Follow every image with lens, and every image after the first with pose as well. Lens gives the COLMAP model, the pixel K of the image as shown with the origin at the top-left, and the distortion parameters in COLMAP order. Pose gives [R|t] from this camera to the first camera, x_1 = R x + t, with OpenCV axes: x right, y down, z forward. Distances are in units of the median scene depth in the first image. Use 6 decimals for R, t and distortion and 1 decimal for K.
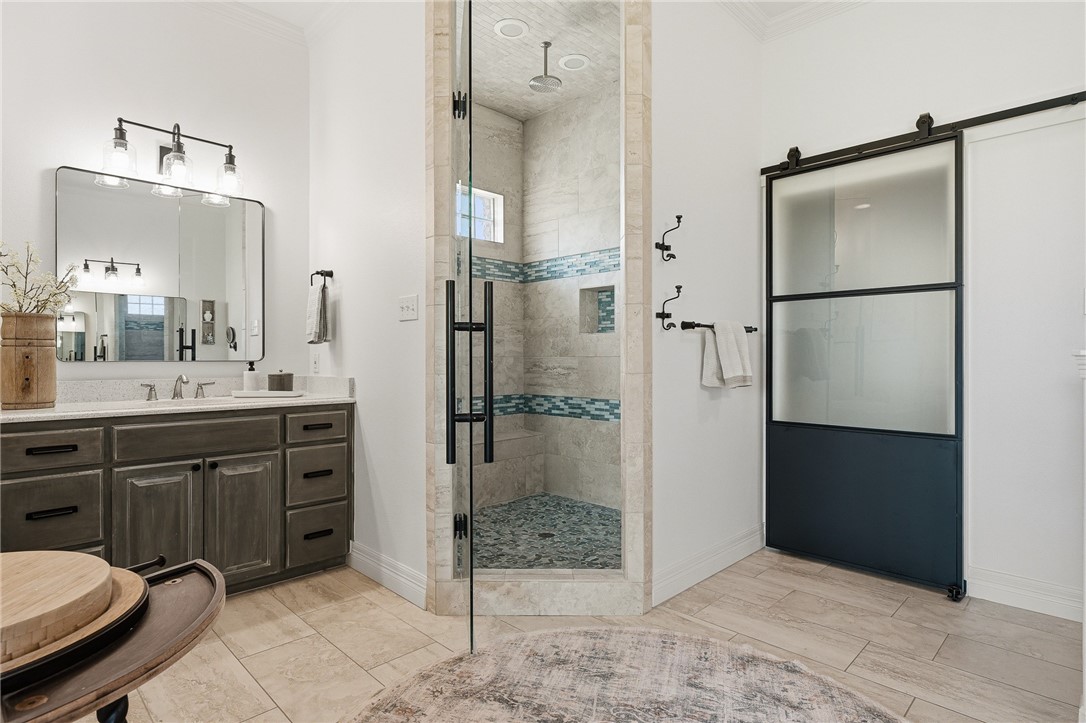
lens RADIAL K [[571.1, 0, 537.0], [0, 571.1, 358.2], [0, 0, 1]] dist [-0.002705, 0.000139]
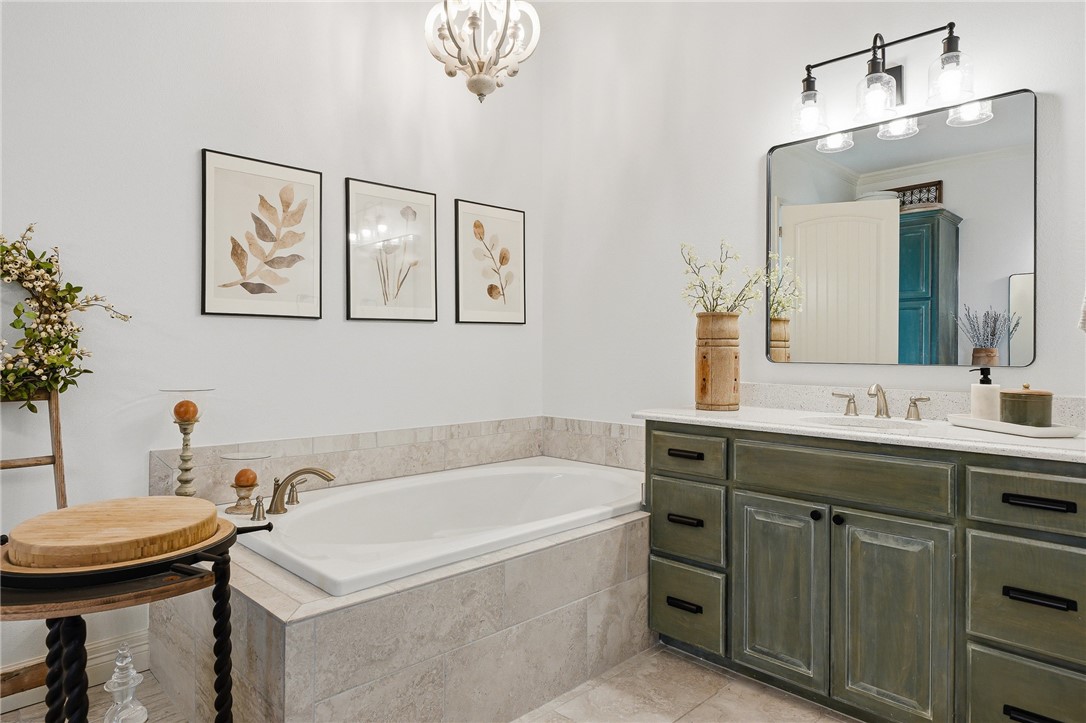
lens RADIAL K [[654.6, 0, 537.6], [0, 654.6, 350.8], [0, 0, 1]] dist [-0.002483, 0.000795]
pose [[-0.006325, 0.000229, -0.999980, 0.204170], [-0.008781, 0.999961, 0.000285, -0.009388], [0.999941, 0.008783, -0.006322, 0.617710]]
